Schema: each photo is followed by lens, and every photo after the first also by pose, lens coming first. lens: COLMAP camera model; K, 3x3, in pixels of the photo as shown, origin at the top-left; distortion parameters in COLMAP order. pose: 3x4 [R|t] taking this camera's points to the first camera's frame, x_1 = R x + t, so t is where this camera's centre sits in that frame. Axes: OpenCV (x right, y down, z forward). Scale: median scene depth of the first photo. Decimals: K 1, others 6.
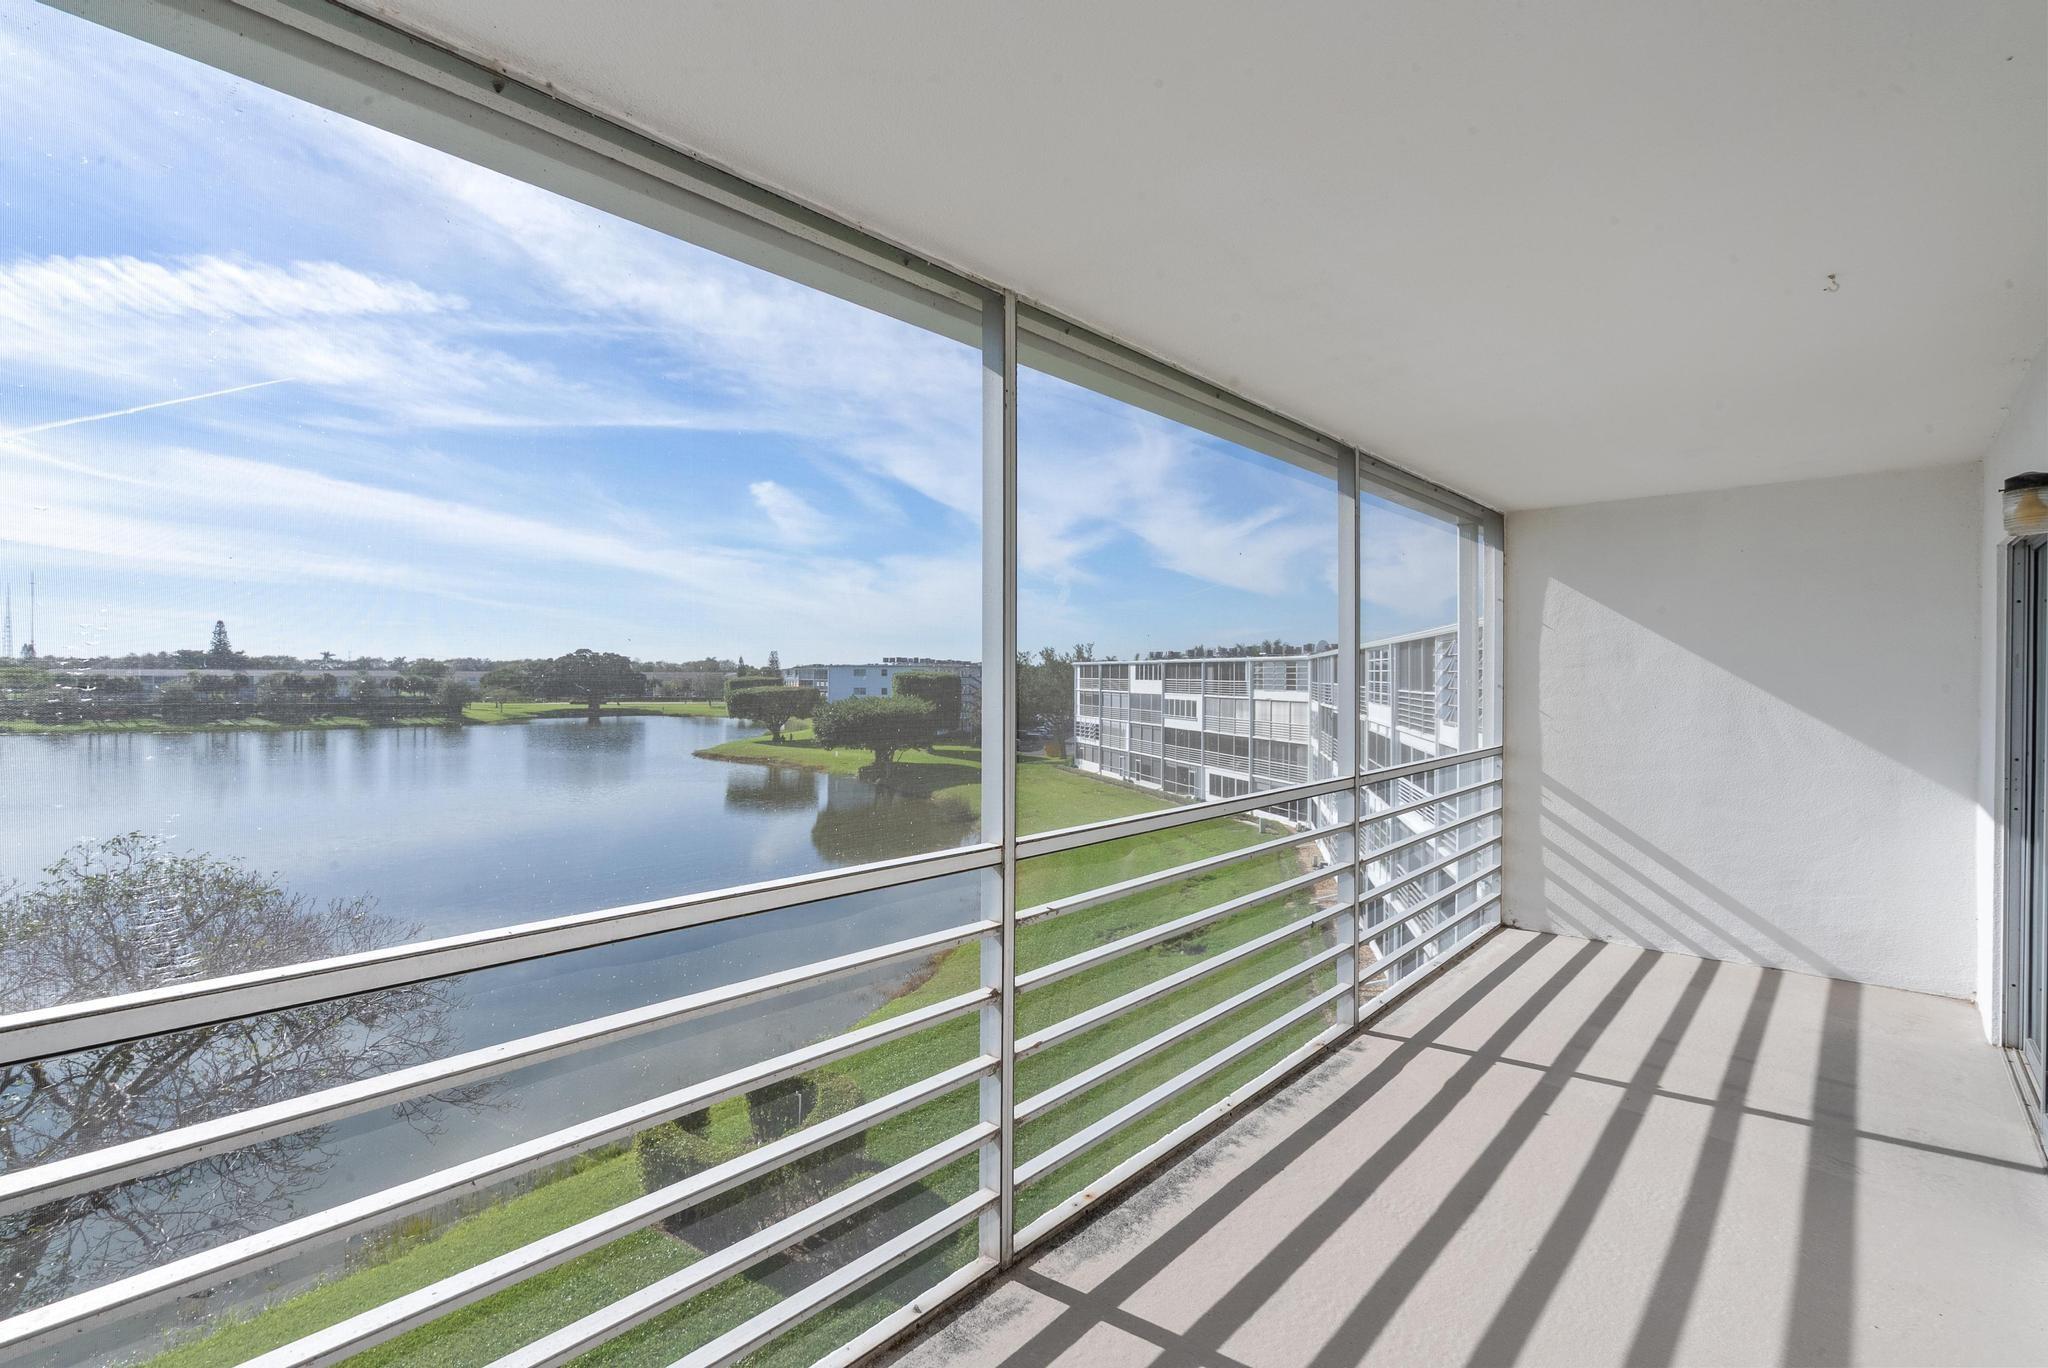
lens RADIAL K [[931.3, 0, 1004.1], [0, 931.3, 674.5], [0, 0, 1]] dist [-0.002805, 0.001355]
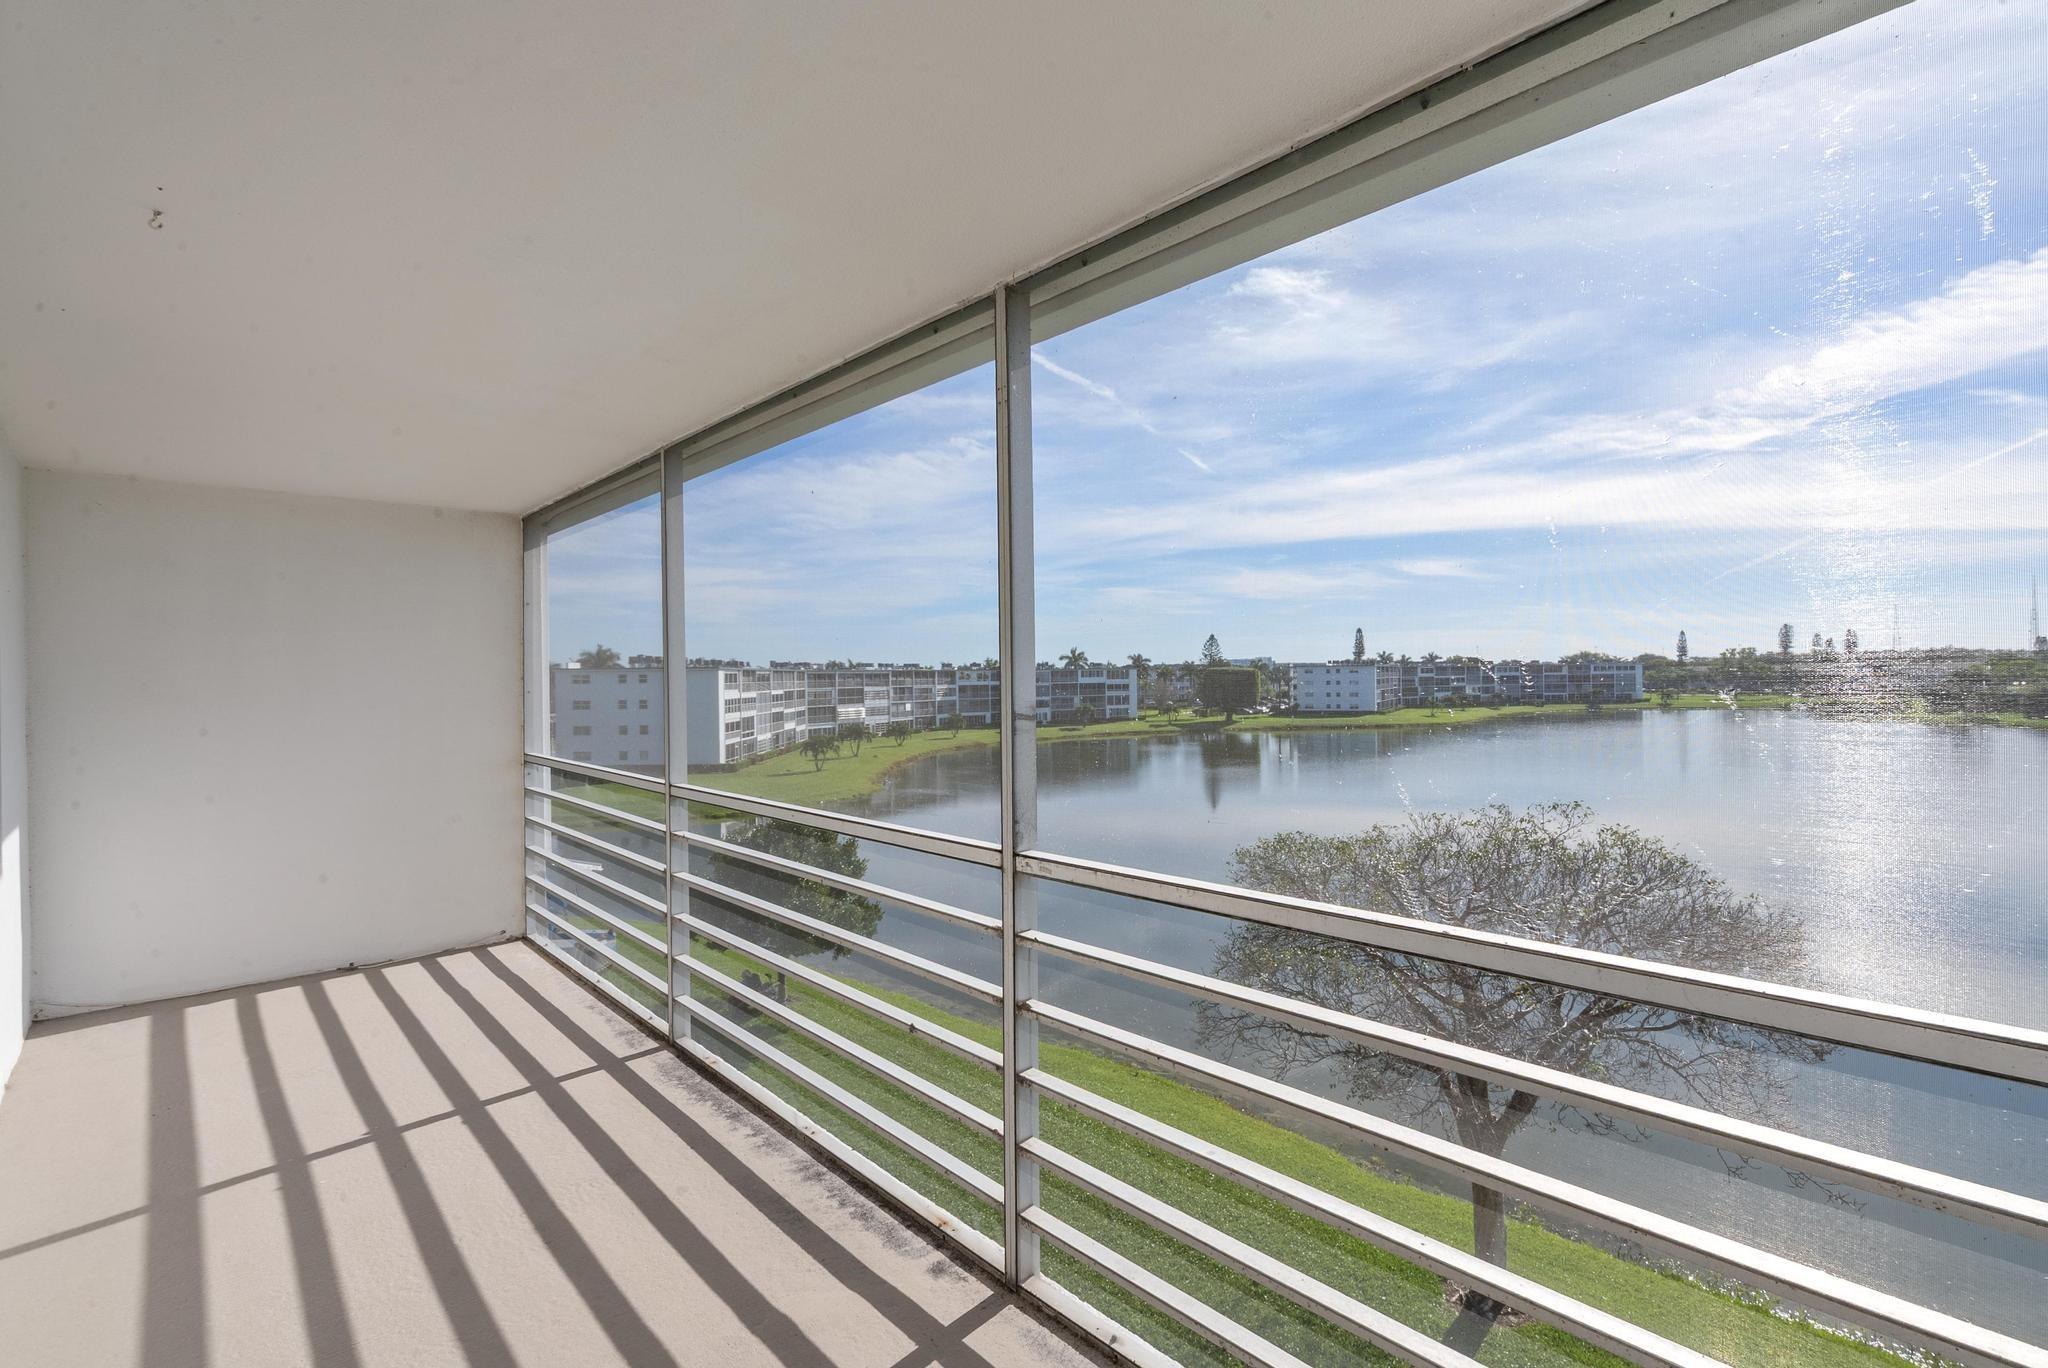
lens RADIAL K [[931.3, 0, 1004.8], [0, 931.3, 696.2], [0, 0, 1]] dist [-0.002805, 0.001355]
pose [[-0.087370, 0.020662, -0.995962, 1.118709], [0.010654, 0.999747, 0.019806, -0.003014], [0.996119, -0.008880, -0.087568, 1.231710]]
